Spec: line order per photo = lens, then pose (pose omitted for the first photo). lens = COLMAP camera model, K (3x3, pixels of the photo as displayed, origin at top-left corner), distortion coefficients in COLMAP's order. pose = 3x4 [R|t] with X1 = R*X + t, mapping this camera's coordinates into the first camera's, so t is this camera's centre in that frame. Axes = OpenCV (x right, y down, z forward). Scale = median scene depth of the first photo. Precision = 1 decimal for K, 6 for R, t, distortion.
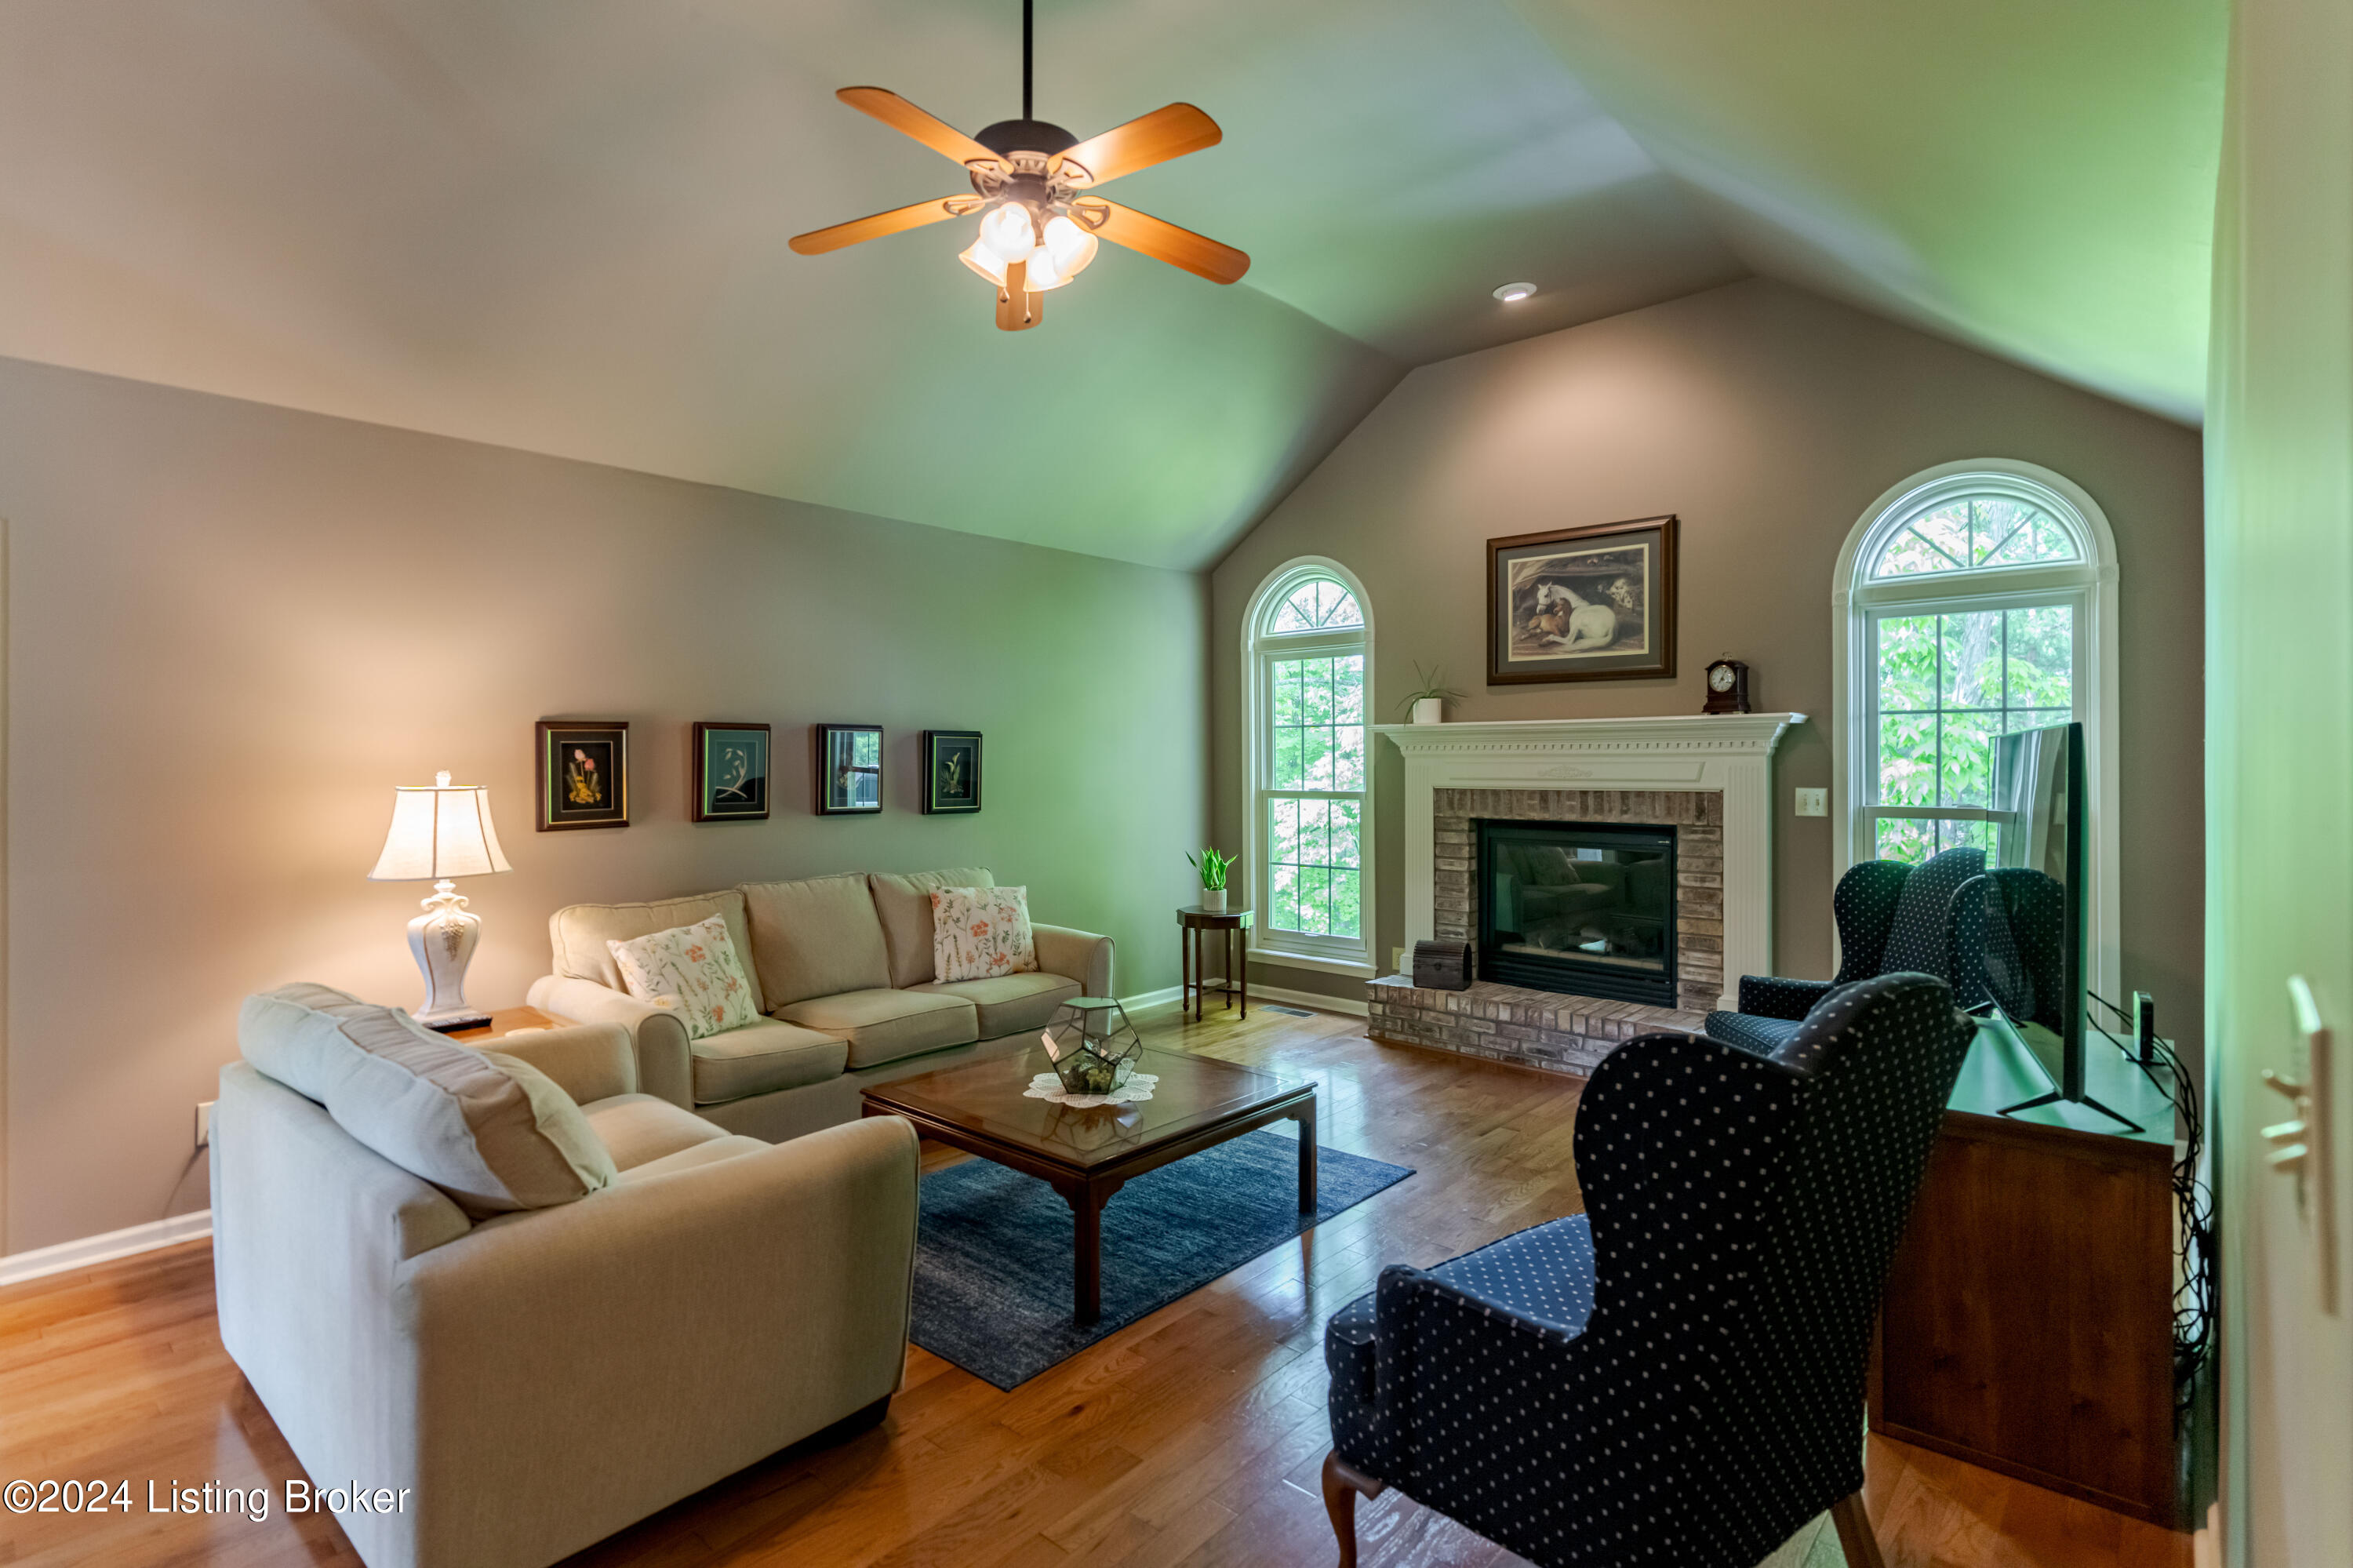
lens RADIAL K [[1163.5, 0, 1175.3], [0, 1163.5, 765.6], [0, 0, 1]] dist [0.001287, 0.000047]
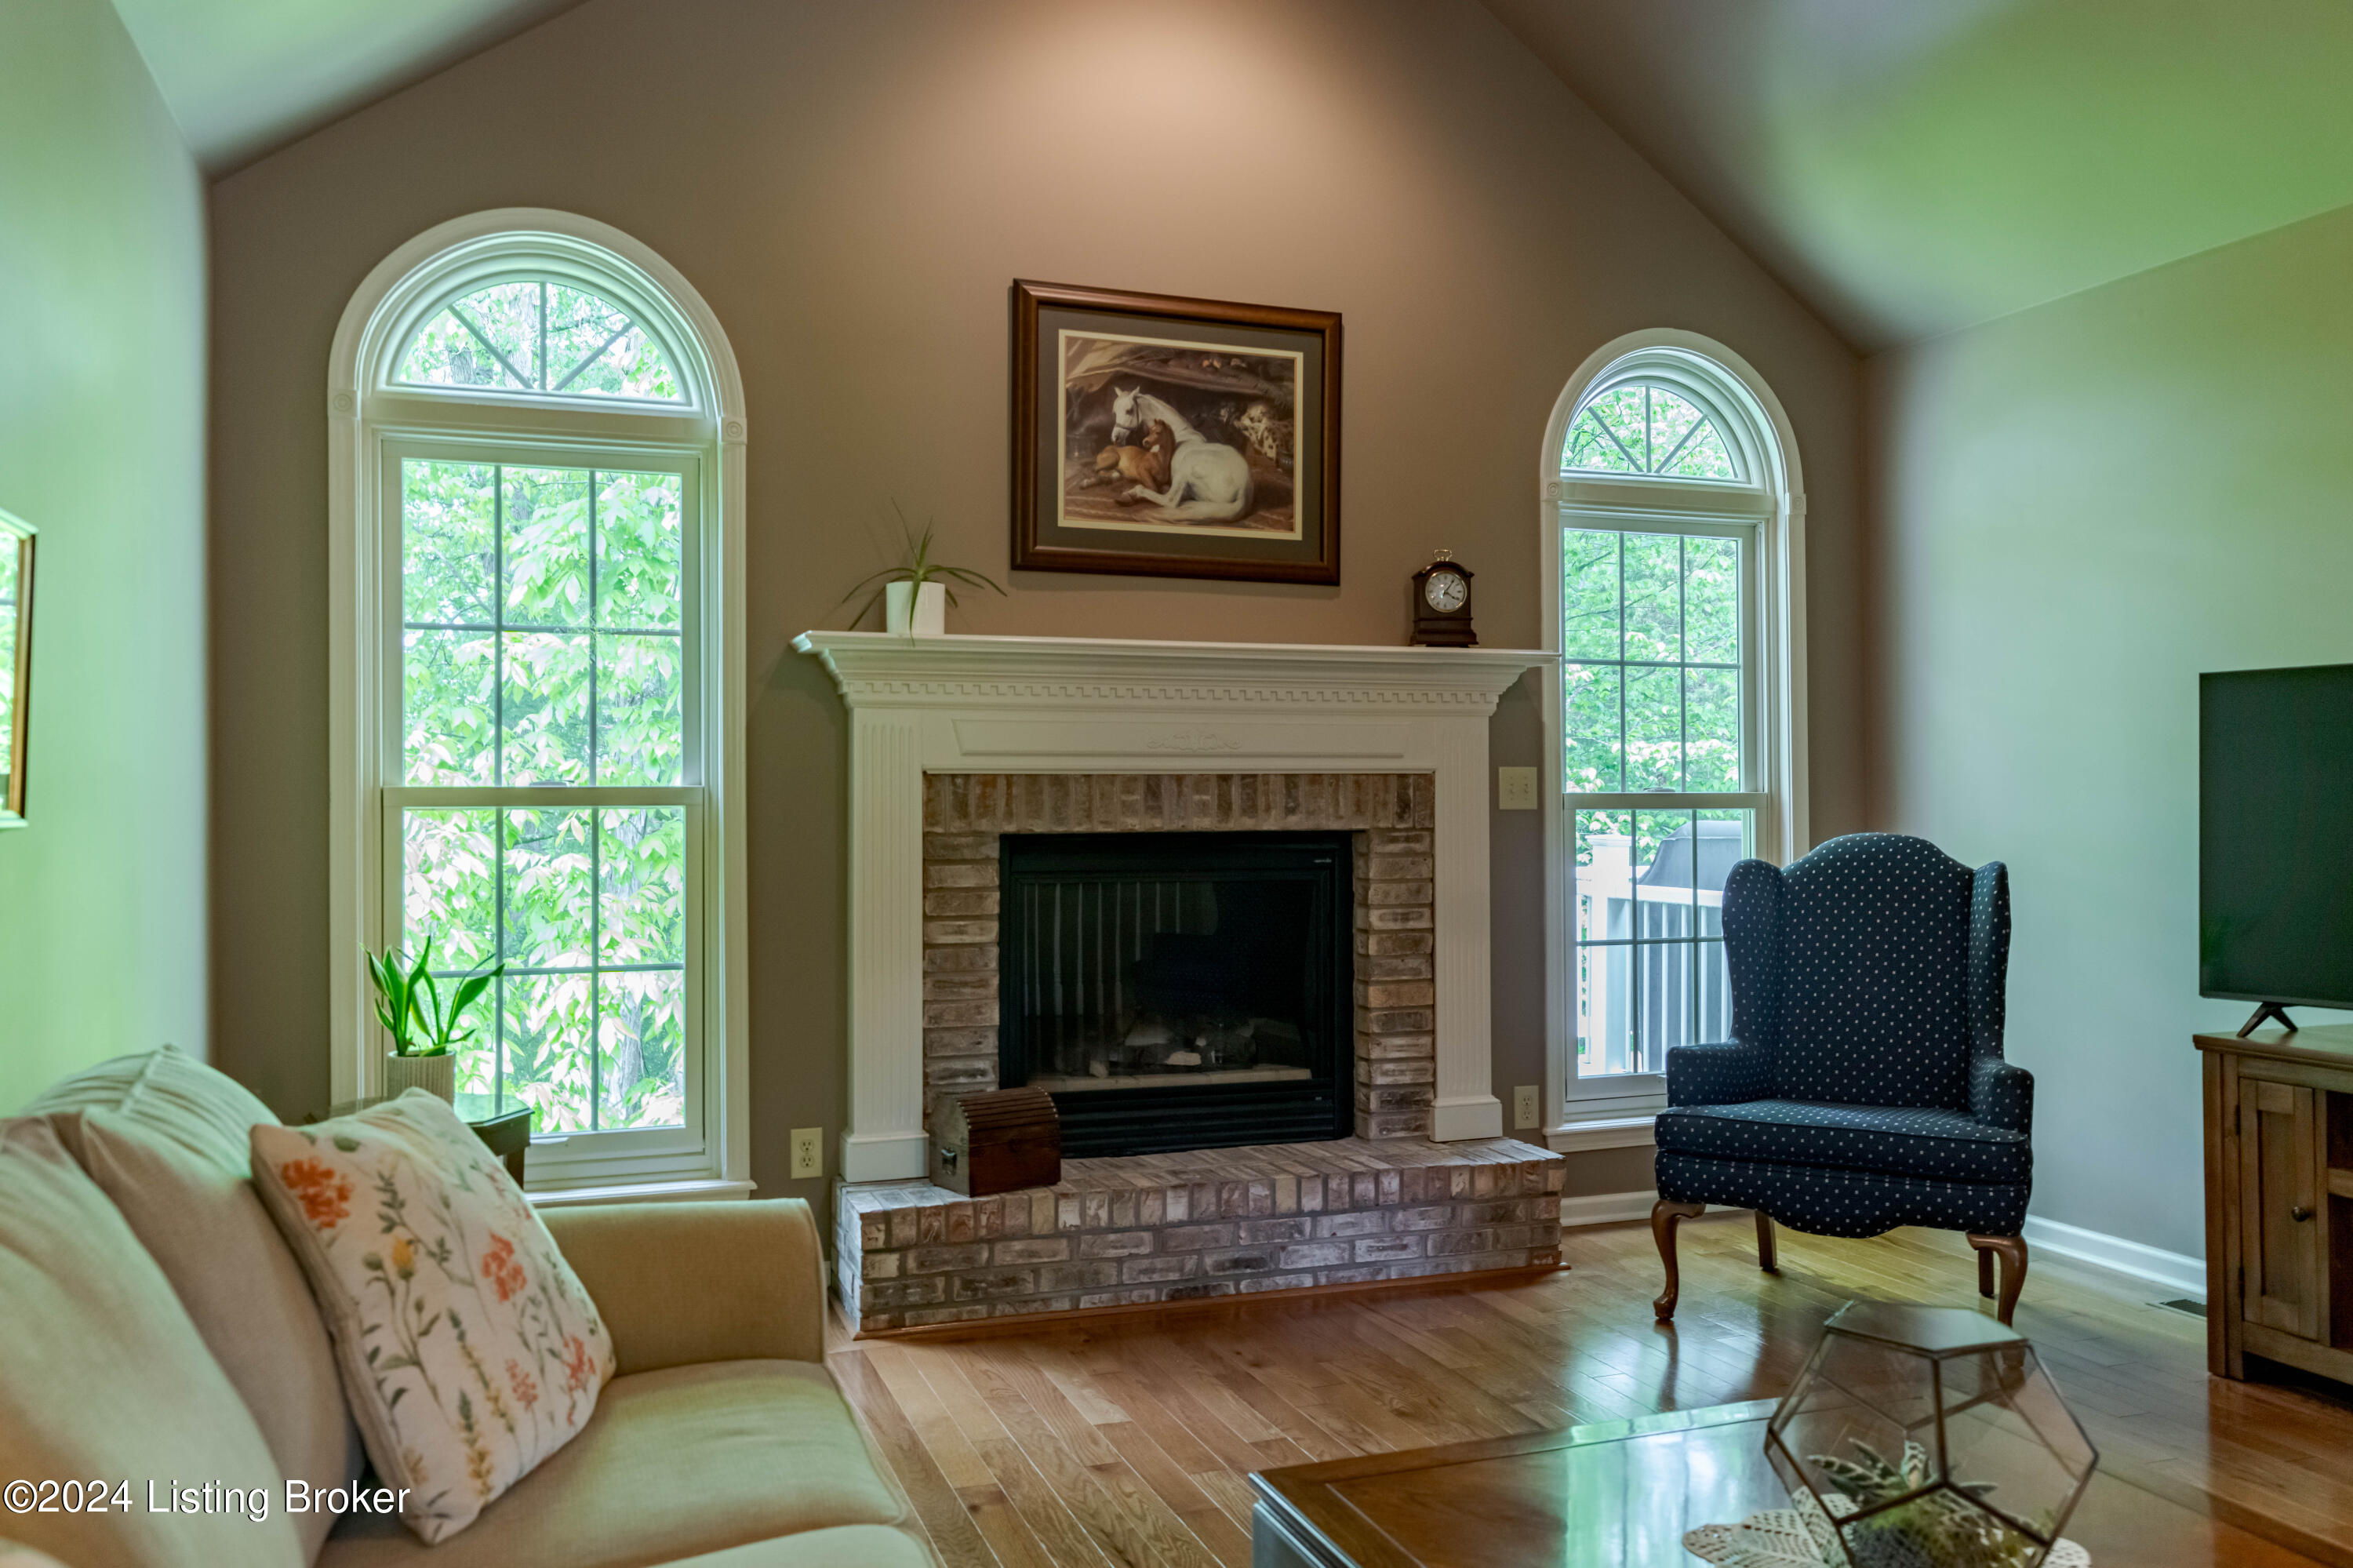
lens RADIAL K [[1750.2, 0, 1175.7], [0, 1750.2, 796.7], [0, 0, 1]] dist [-0.005673, 0.000417]
pose [[0.472894, 0.007605, 0.881086, -0.382693], [0.008936, 0.999870, -0.013426, 0.042244], [-0.881074, 0.014223, 0.472765, 0.616814]]
